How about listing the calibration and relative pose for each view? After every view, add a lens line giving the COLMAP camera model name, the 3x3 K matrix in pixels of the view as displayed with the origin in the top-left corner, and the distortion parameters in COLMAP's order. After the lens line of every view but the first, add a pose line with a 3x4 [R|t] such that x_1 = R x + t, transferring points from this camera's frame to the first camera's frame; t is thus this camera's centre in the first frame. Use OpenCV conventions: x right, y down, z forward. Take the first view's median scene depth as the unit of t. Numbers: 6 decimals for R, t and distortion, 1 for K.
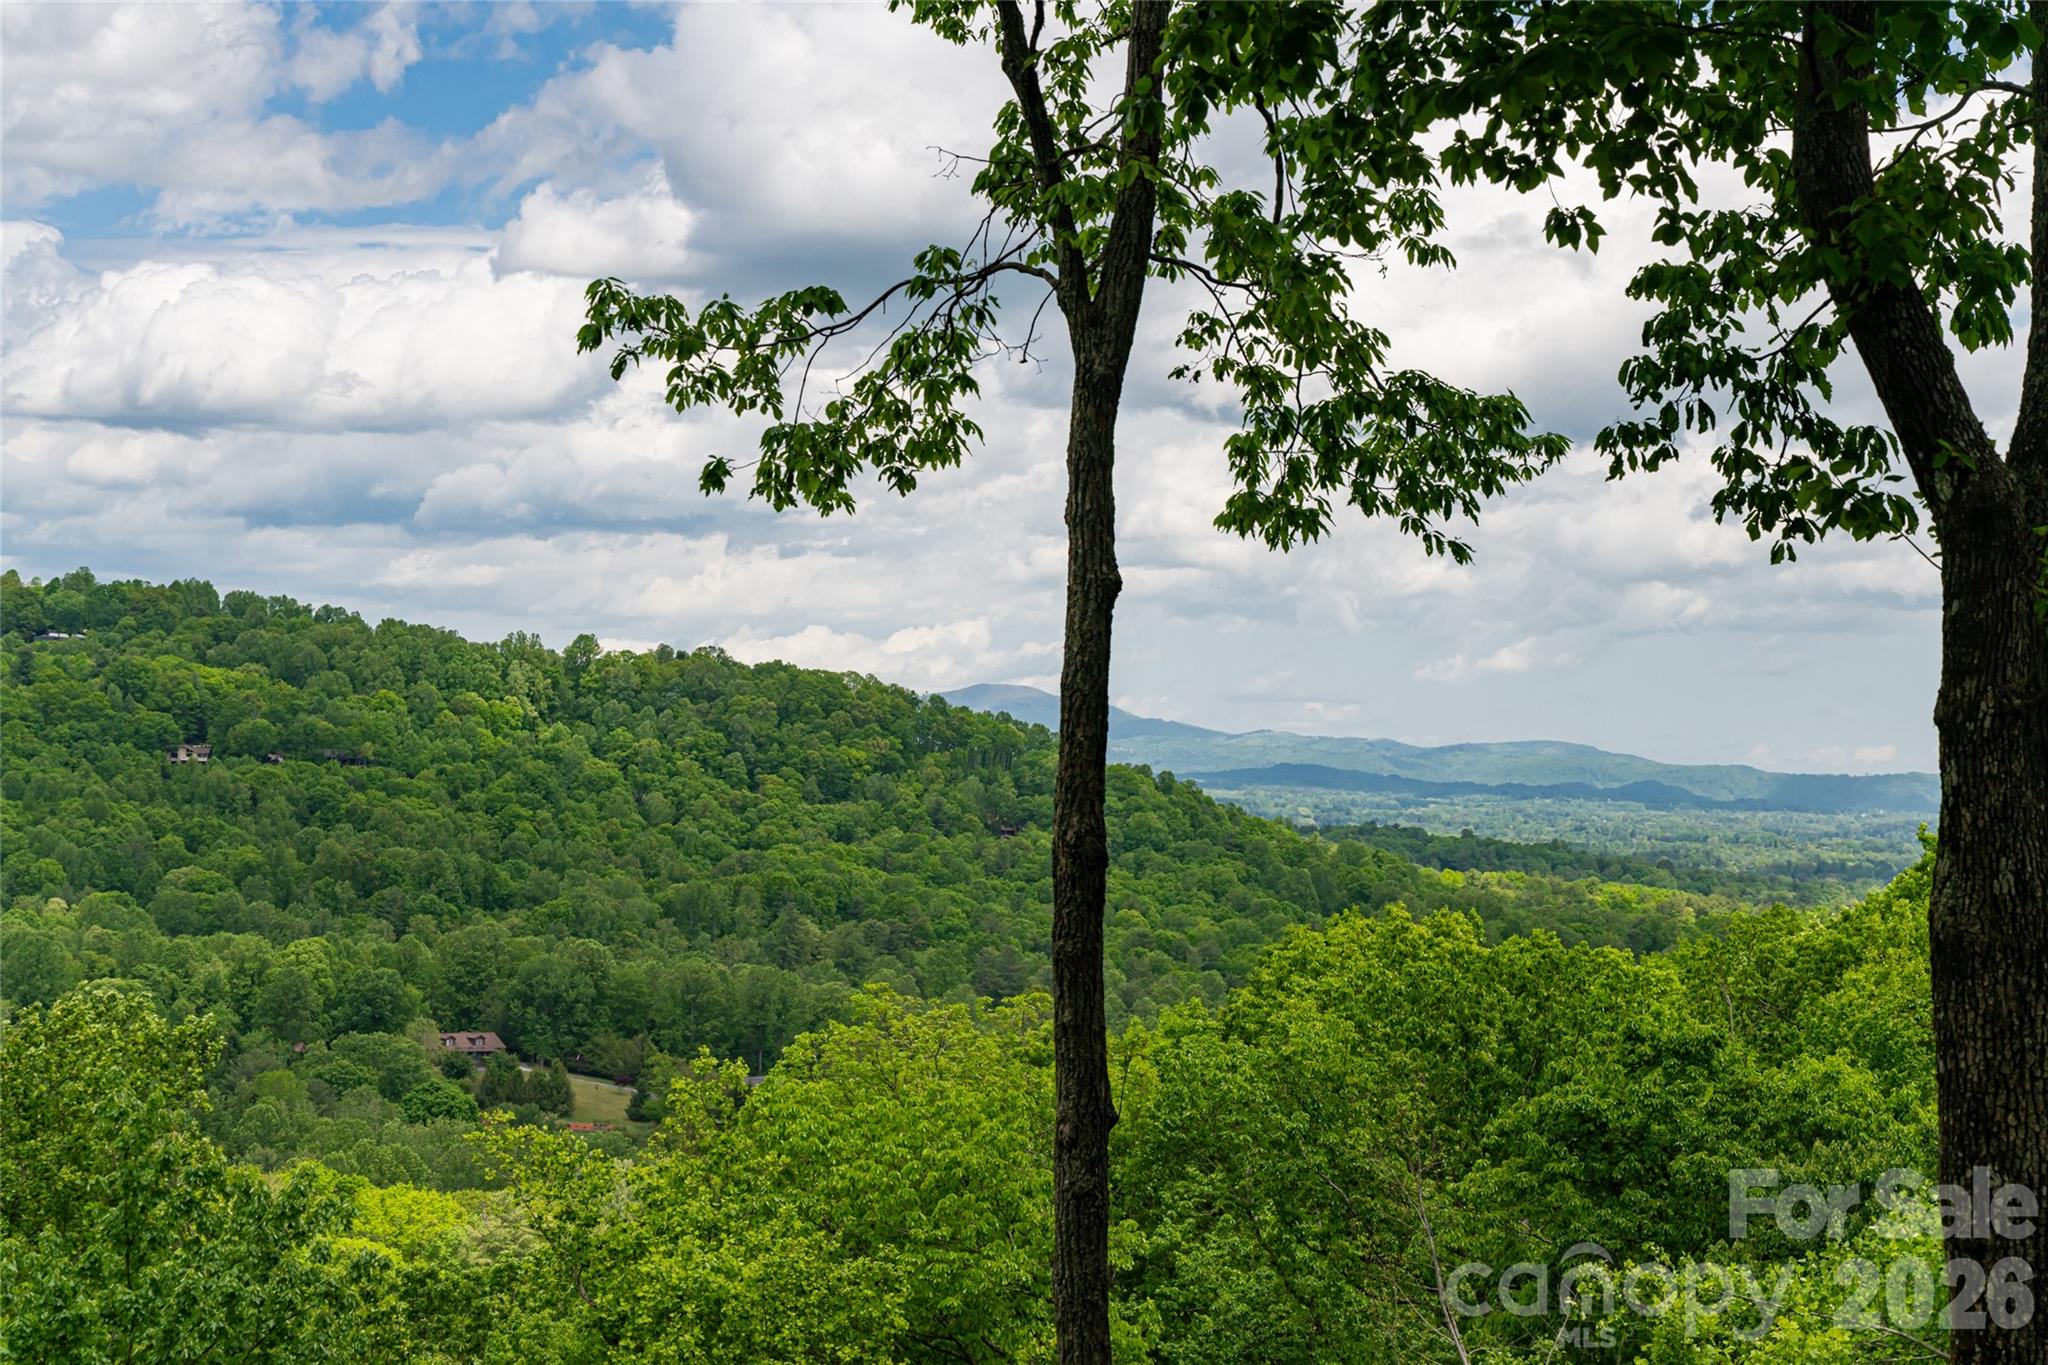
lens RADIAL K [[3816.9, 0, 983.0], [0, 3816.9, 752.9], [0, 0, 1]] dist [0.043127, 0.000000]
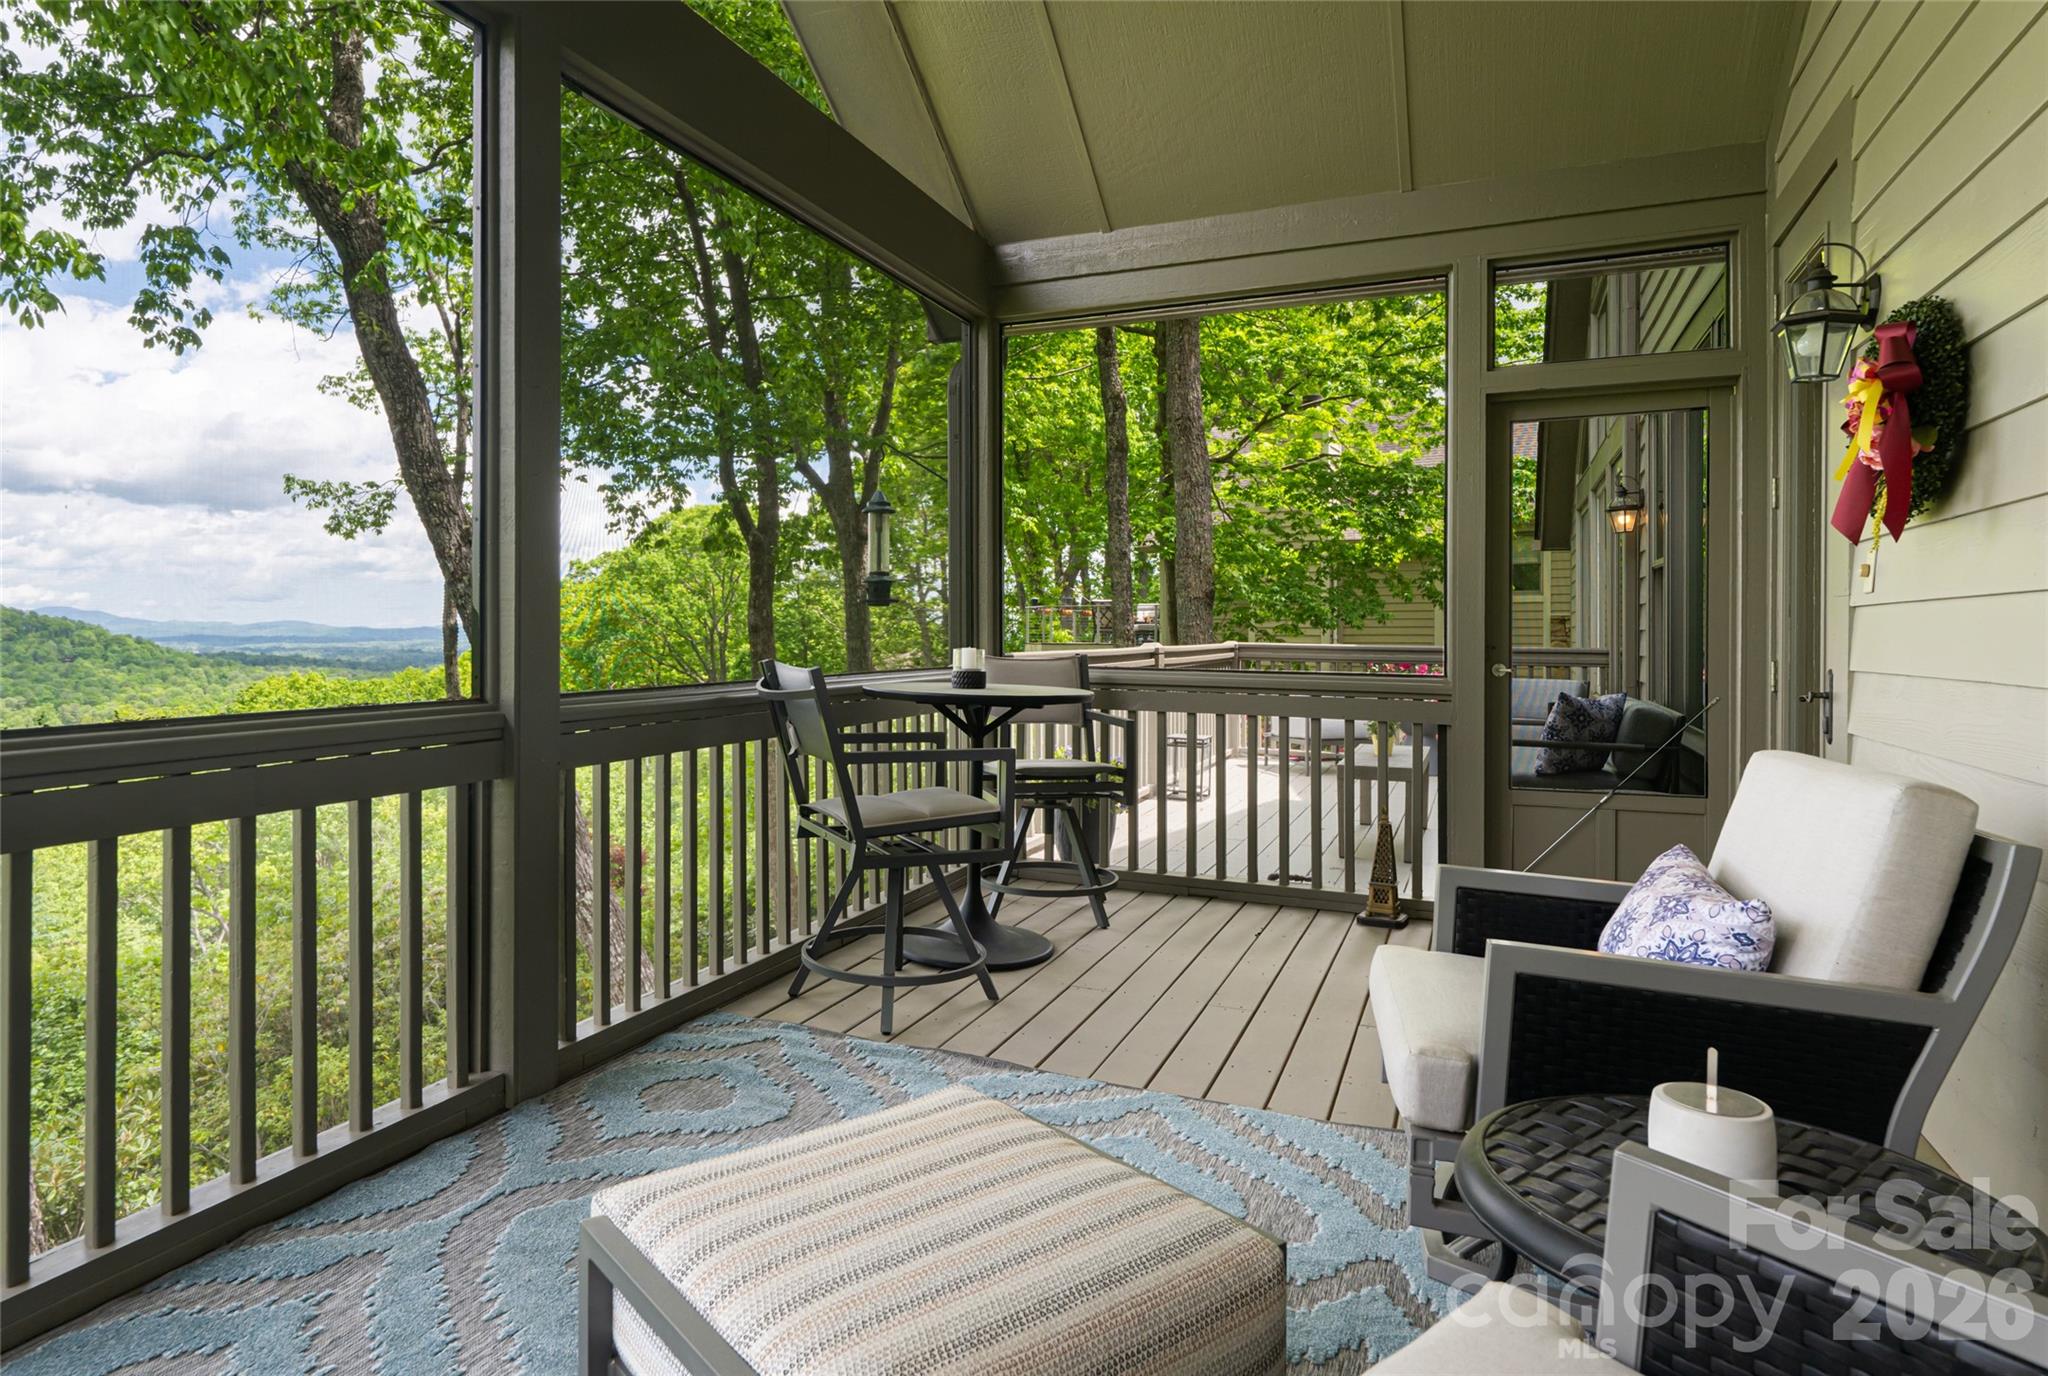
lens RADIAL K [[1192.3, 0, 935.0], [0, 1192.3, 649.6], [0, 0, 1]] dist [-0.018425, 0.000538]
pose [[0.788101, -0.044454, 0.613939, -0.314858], [0.028926, 0.998962, 0.035202, 0.018180], [-0.614866, -0.009984, 0.788568, -0.244045]]
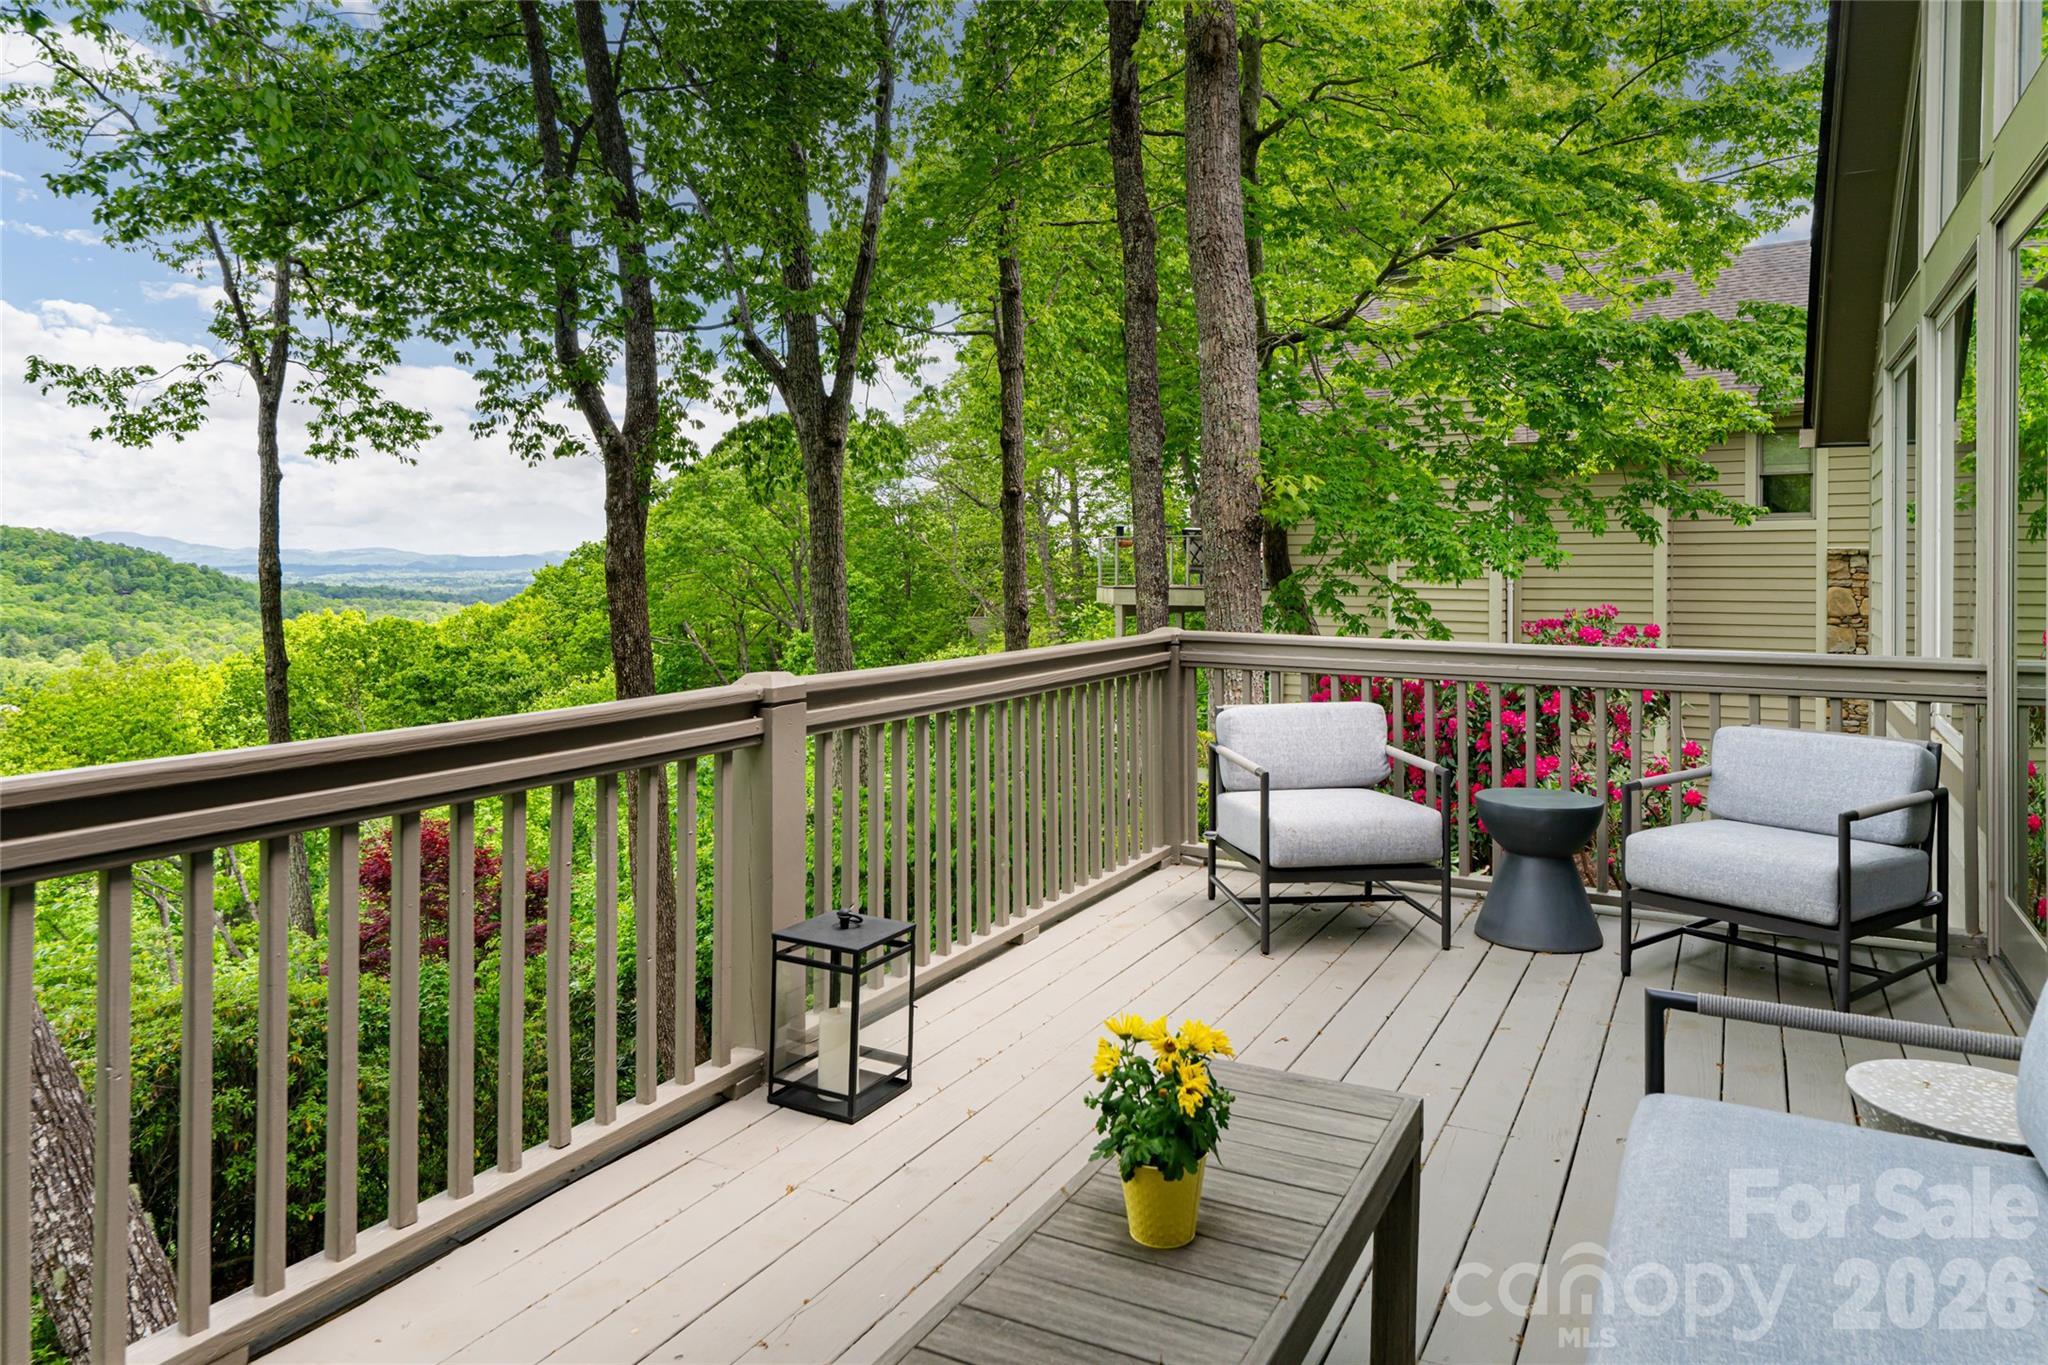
lens RADIAL K [[1331.9, 0, 1053.1], [0, 1331.9, 589.7], [0, 0, 1]] dist [0.010688, -0.003498]
pose [[0.814113, -0.050177, 0.578535, -0.072057], [0.031165, 0.998599, 0.042754, 0.015453], [-0.579870, -0.016776, 0.814536, -0.129859]]
